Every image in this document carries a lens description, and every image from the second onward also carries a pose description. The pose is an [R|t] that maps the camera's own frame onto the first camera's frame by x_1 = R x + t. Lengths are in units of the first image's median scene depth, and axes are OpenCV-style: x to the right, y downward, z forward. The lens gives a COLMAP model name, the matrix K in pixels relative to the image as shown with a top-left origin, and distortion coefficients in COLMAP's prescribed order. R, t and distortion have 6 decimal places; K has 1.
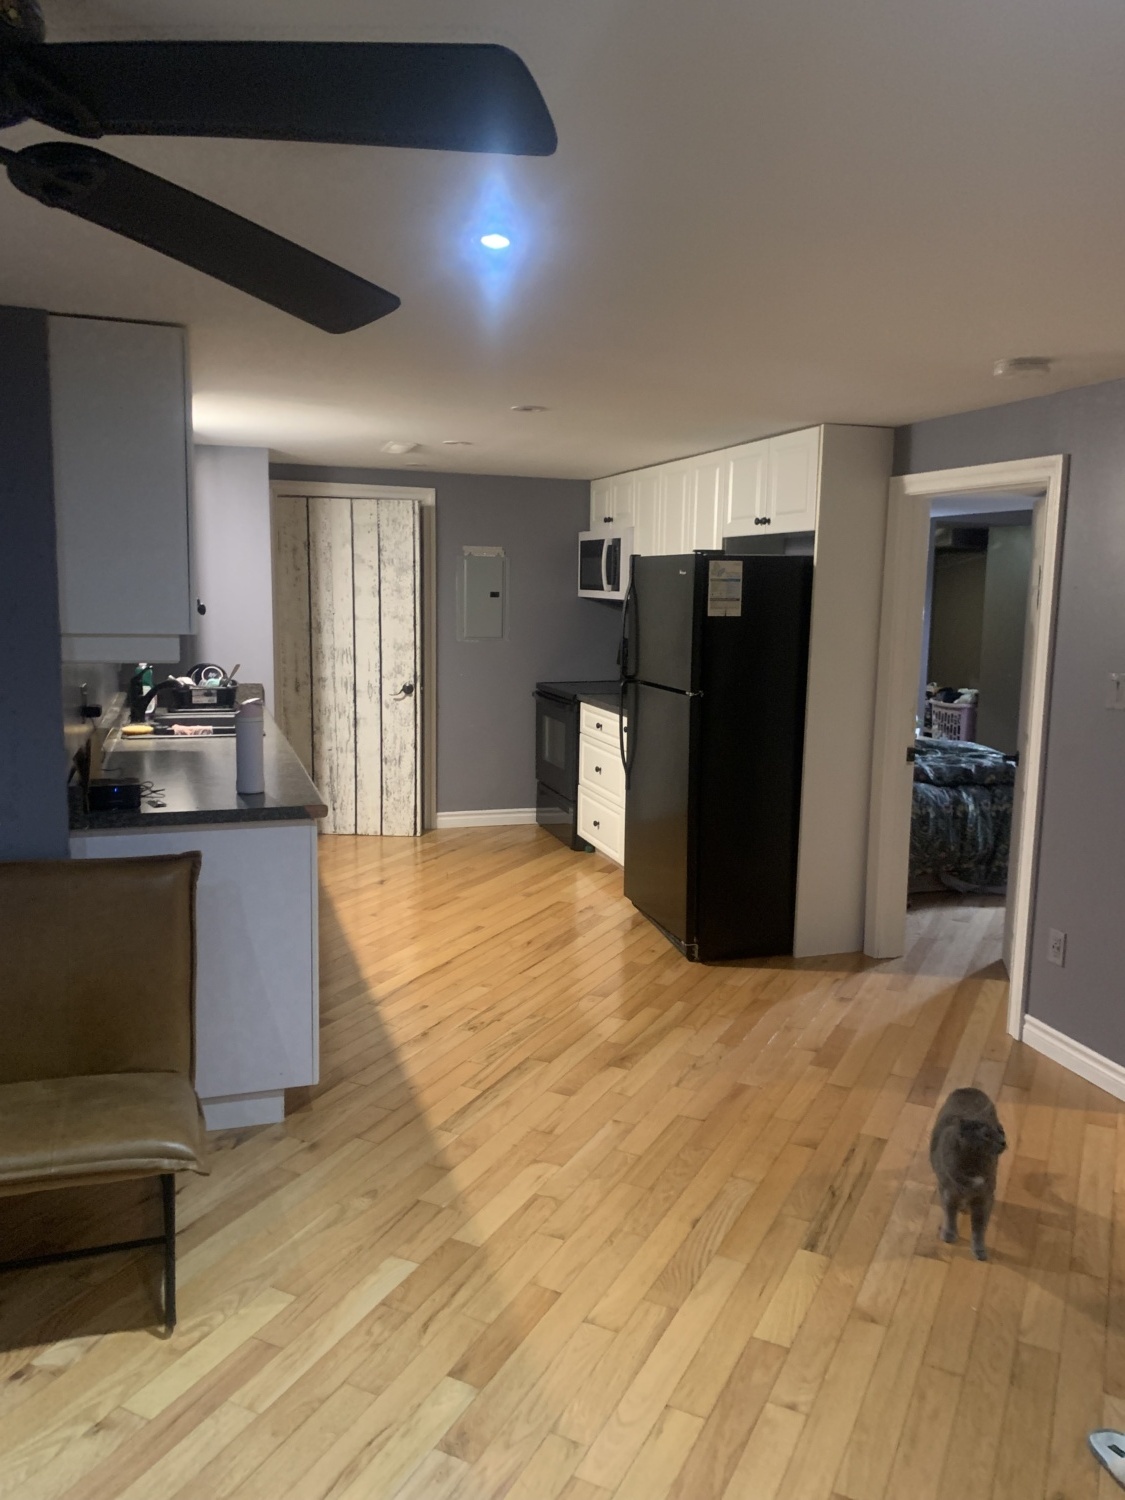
lens RADIAL K [[1137.4, 0, 562.5], [0, 1137.4, 750.0], [0, 0, 1]] dist [-0.010173, -0.002321]
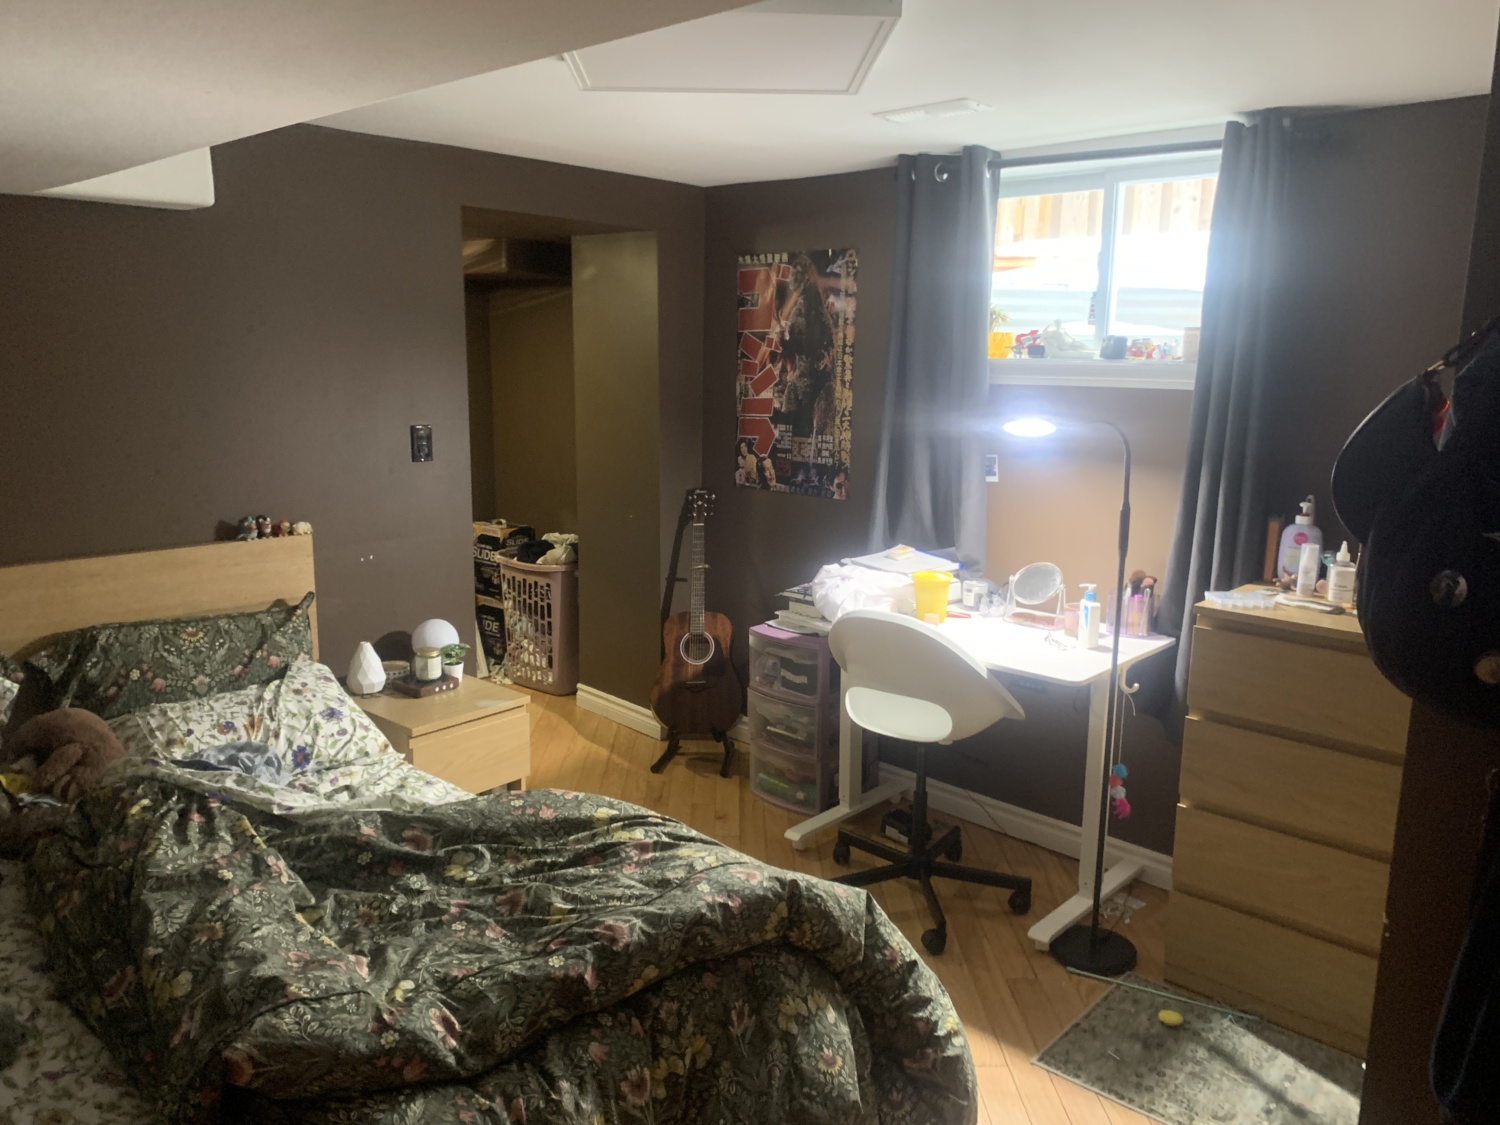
lens RADIAL K [[1137.4, 0, 750.0], [0, 1137.4, 562.5], [0, 0, 1]] dist [-0.010173, -0.002321]
pose [[0.874639, -0.091303, 0.476100, 0.269103], [0.070339, 0.995612, 0.061712, -0.107839], [-0.479645, -0.020488, 0.877223, 0.726729]]
